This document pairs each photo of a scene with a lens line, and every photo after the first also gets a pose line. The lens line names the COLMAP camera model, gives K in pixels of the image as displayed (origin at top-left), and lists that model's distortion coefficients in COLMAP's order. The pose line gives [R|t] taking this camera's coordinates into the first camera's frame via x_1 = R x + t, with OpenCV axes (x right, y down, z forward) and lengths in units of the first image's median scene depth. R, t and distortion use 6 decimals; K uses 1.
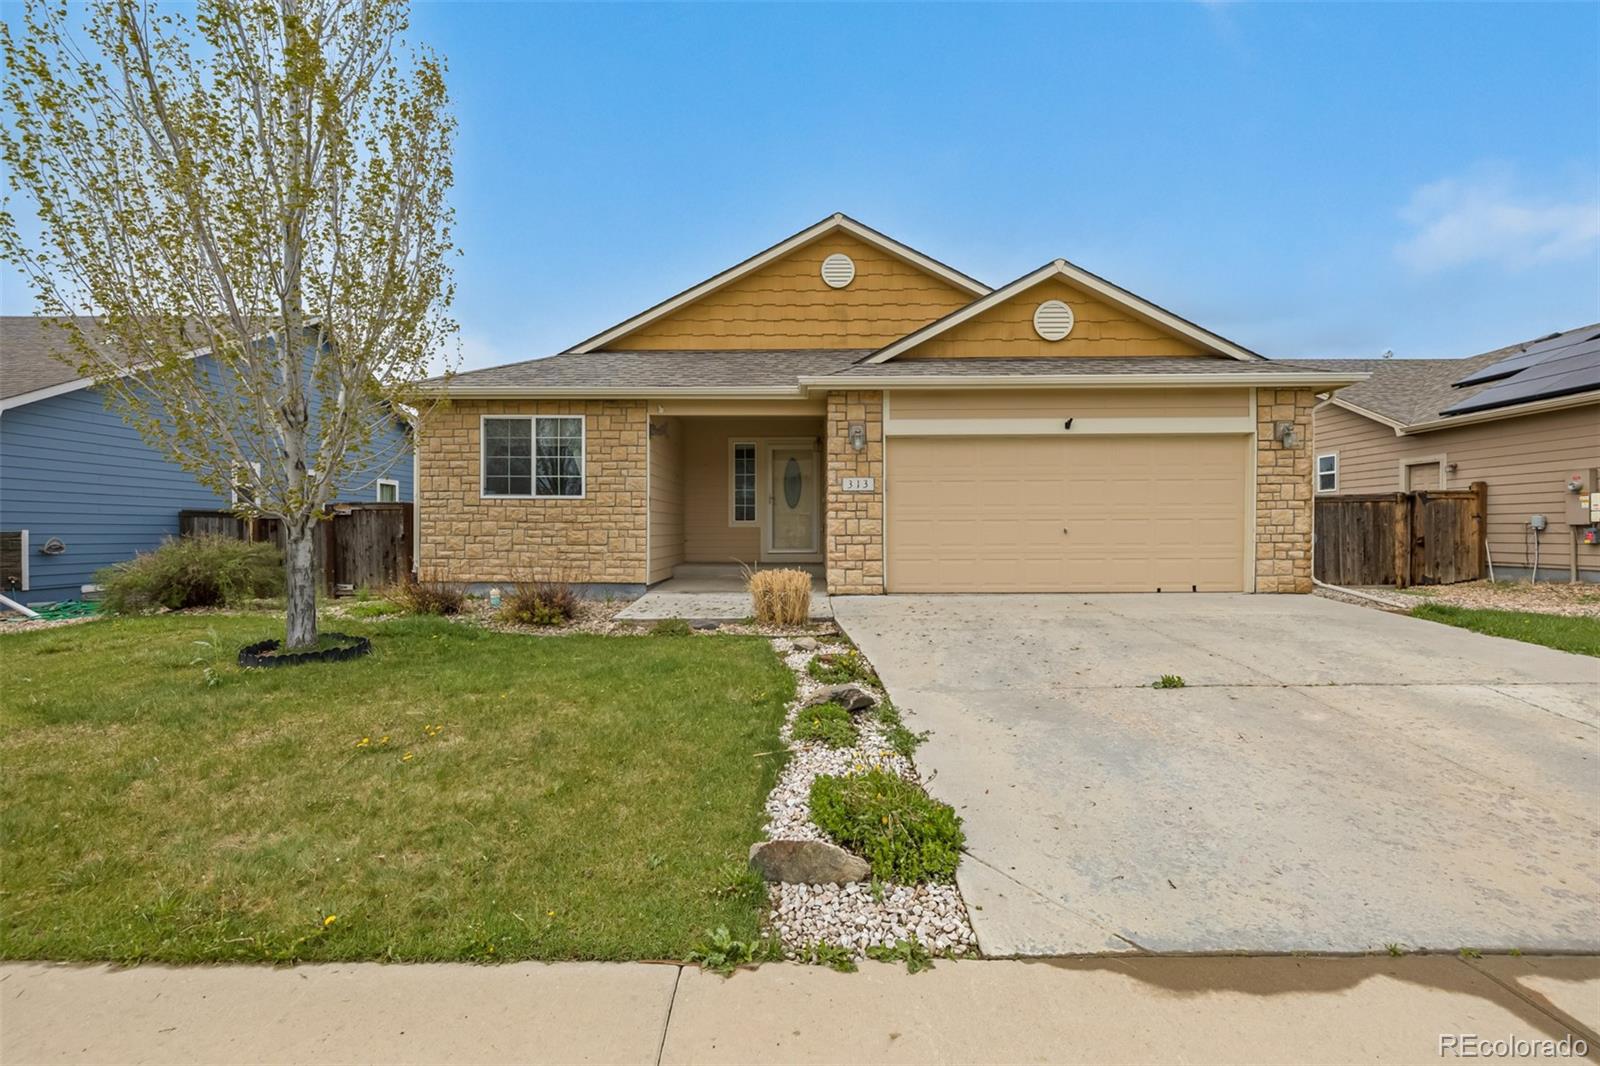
lens RADIAL K [[671.9, 0, 793.1], [0, 671.9, 530.0], [0, 0, 1]] dist [0.001566, 0.000153]
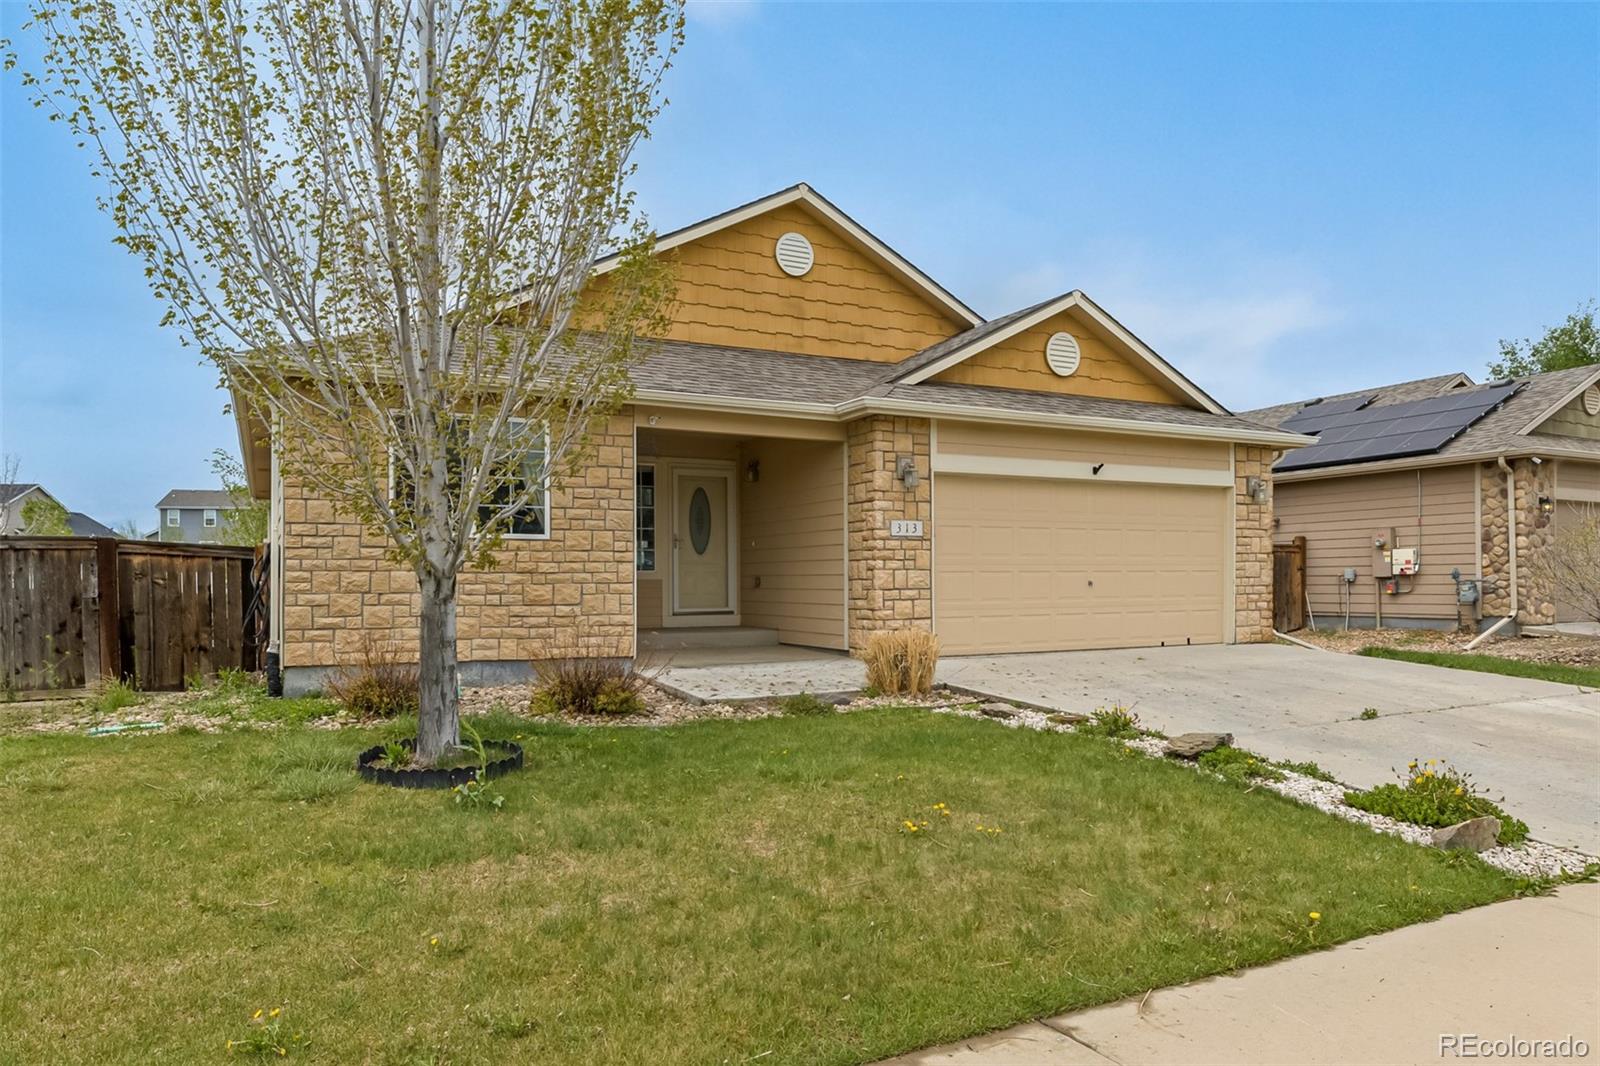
lens RADIAL K [[981.4, 0, 795.8], [0, 981.4, 573.5], [0, 0, 1]] dist [0.001333, 0.000686]
pose [[0.892196, 0.001945, 0.451644, -0.542780], [0.002892, 0.999946, -0.010019, 0.000293], [-0.451639, 0.010245, 0.892142, -0.028878]]
